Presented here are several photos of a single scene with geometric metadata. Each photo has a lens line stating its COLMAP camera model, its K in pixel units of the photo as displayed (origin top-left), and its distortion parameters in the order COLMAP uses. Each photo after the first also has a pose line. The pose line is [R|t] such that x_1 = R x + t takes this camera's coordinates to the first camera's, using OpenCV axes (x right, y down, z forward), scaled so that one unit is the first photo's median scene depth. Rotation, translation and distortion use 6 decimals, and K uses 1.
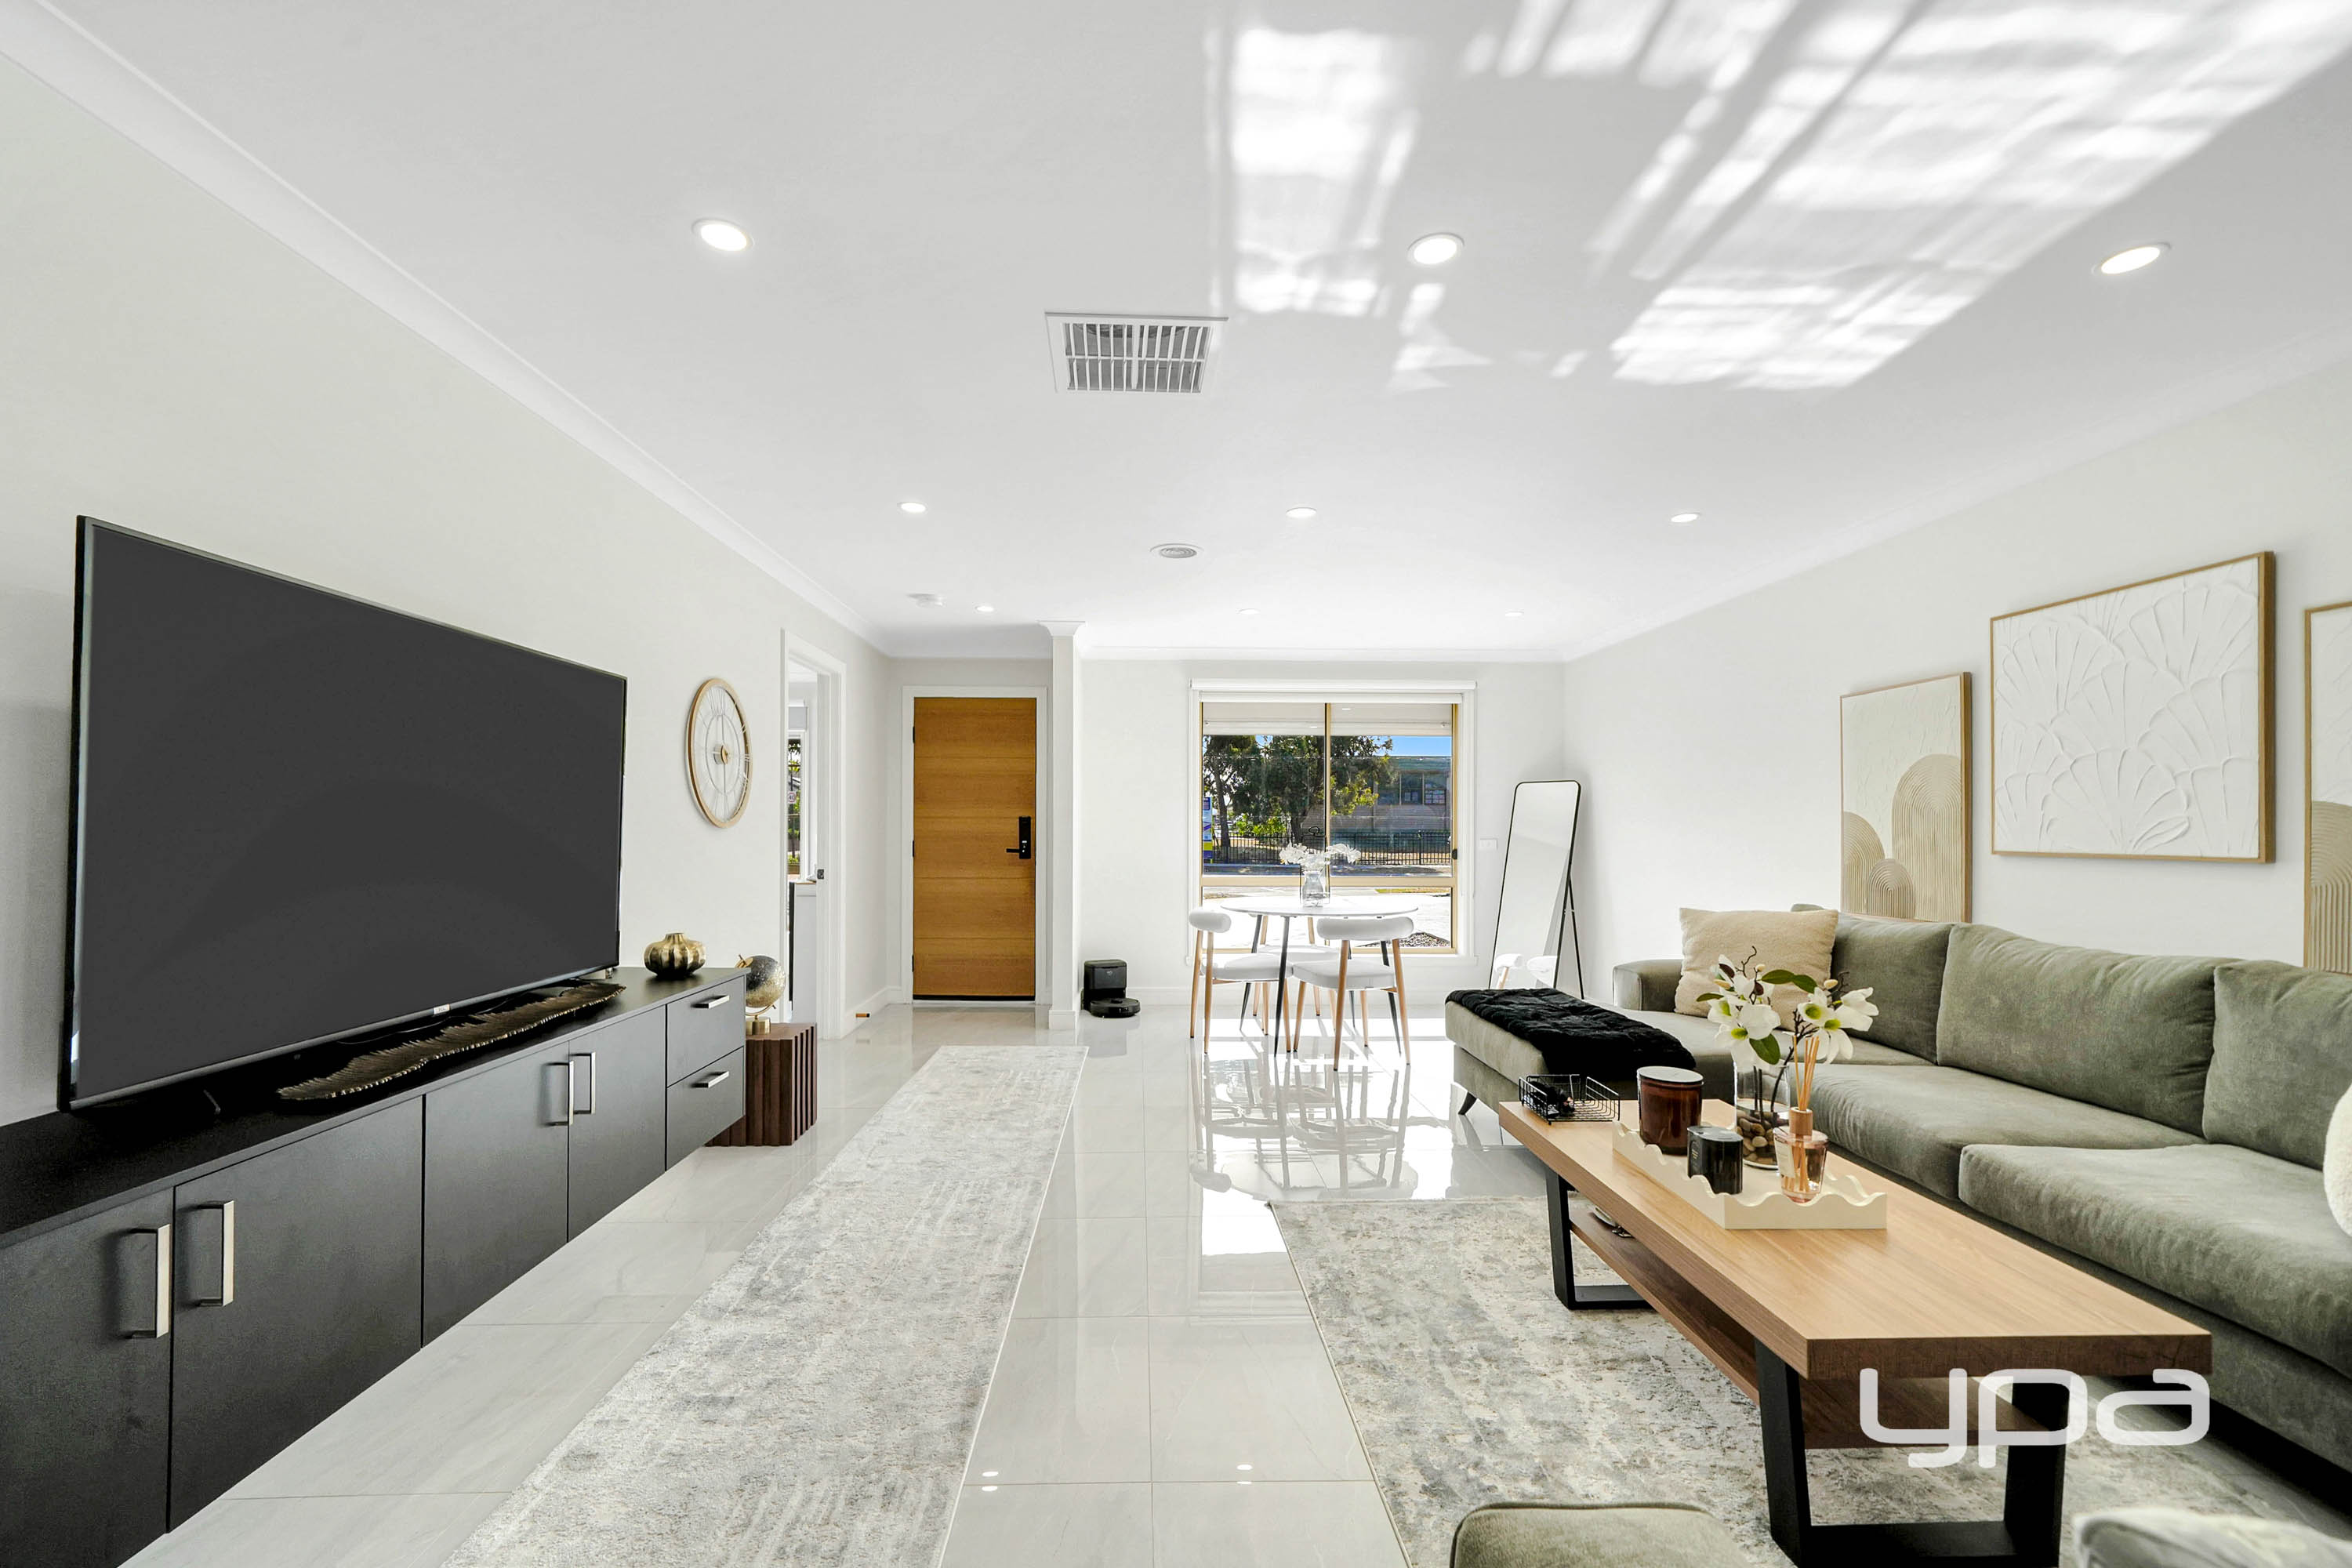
lens RADIAL K [[955.8, 0, 1177.5], [0, 955.8, 832.9], [0, 0, 1]] dist [0.003410, 0.000400]
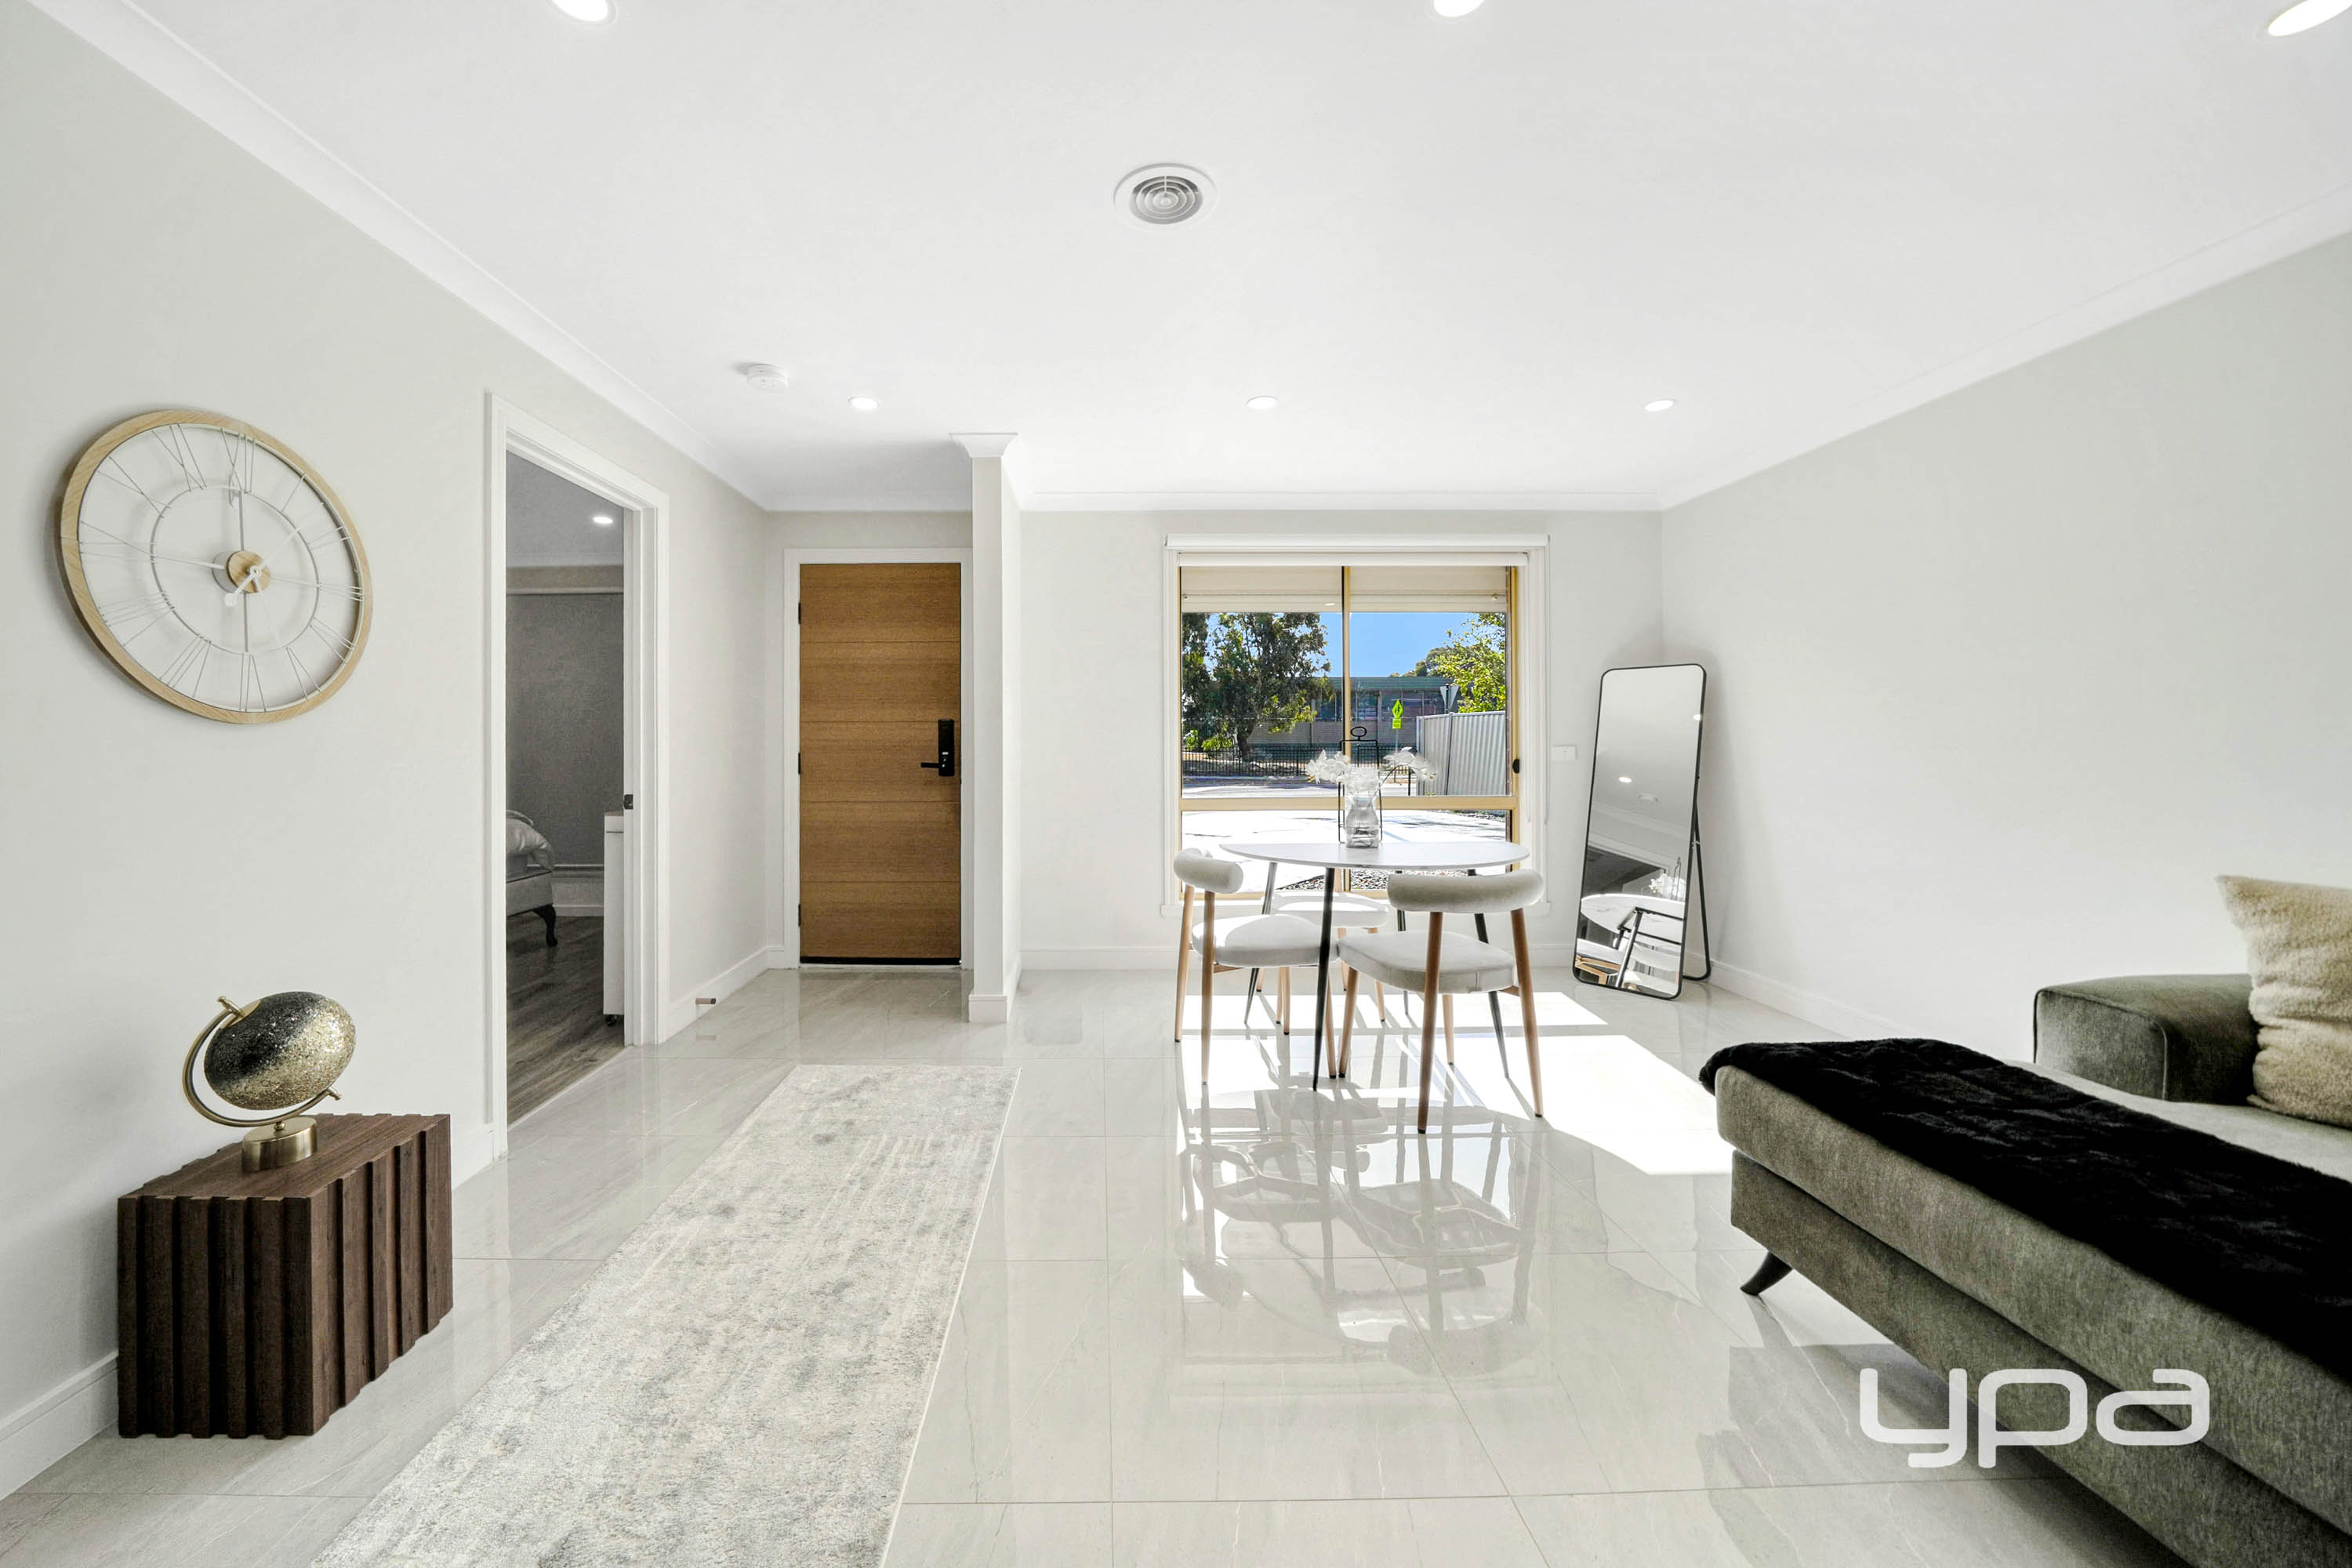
lens RADIAL K [[825.1, 0, 1112.1], [0, 825.1, 757.0], [0, 0, 1]] dist [-0.042215, 0.006651]
pose [[0.999659, -0.006493, -0.025293, -0.023273], [0.006721, 0.999937, 0.008950, 0.013370], [0.025233, -0.009117, 0.999640, 0.667317]]
